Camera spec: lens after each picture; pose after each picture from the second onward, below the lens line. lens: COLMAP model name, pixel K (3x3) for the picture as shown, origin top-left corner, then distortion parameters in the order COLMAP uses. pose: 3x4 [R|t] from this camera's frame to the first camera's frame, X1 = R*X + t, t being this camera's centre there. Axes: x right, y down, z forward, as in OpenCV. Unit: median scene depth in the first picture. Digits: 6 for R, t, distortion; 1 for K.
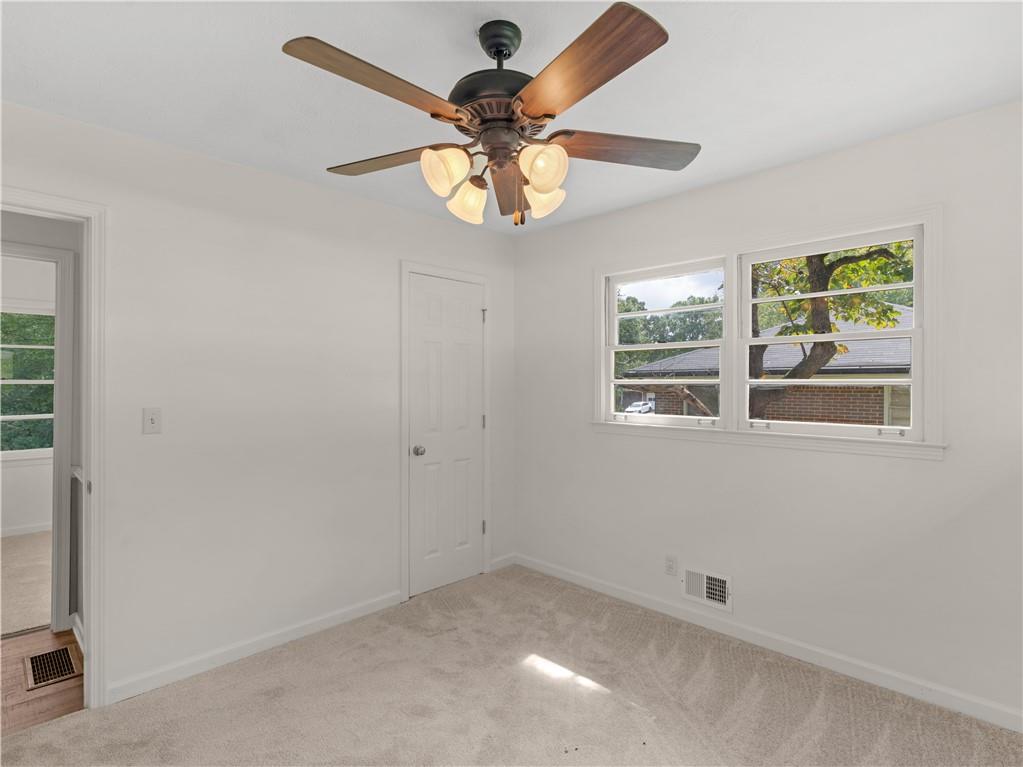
lens RADIAL K [[541.5, 0, 512.8], [0, 541.5, 370.4], [0, 0, 1]] dist [0.003977, 0.000577]
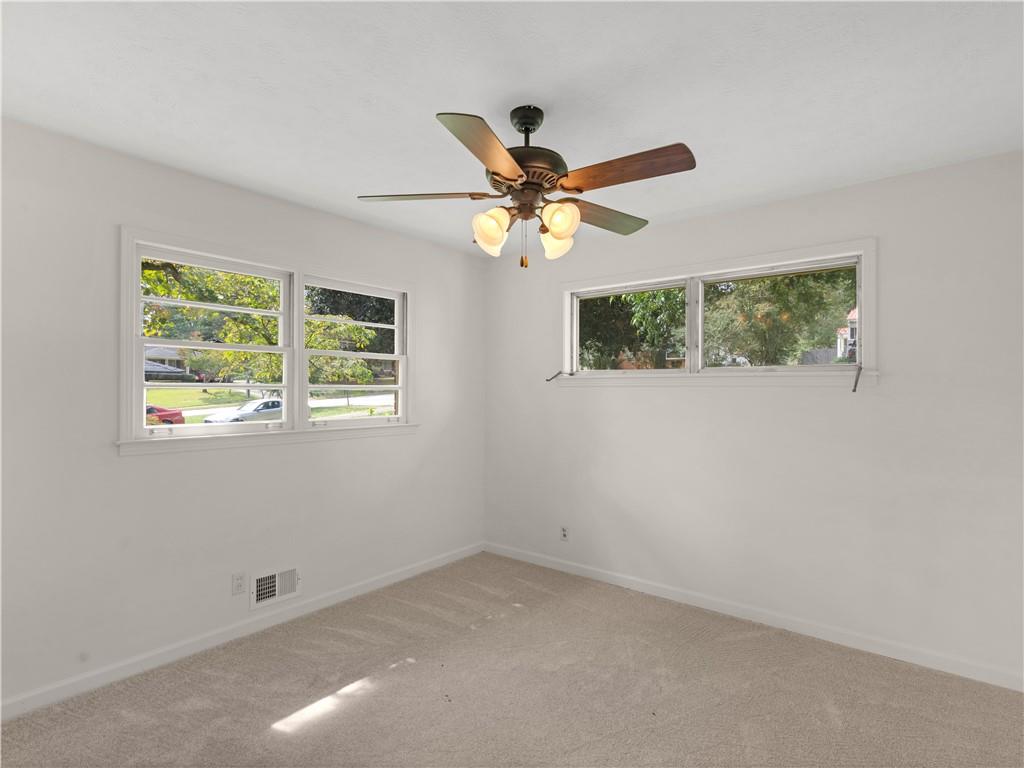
lens RADIAL K [[553.2, 0, 526.4], [0, 553.2, 382.0], [0, 0, 1]] dist [0.000017, -0.000265]
pose [[-0.134078, 0.004817, 0.990959, -0.830447], [-0.026535, 0.999612, -0.008449, 0.009957], [-0.990615, -0.027428, -0.133898, 0.750271]]
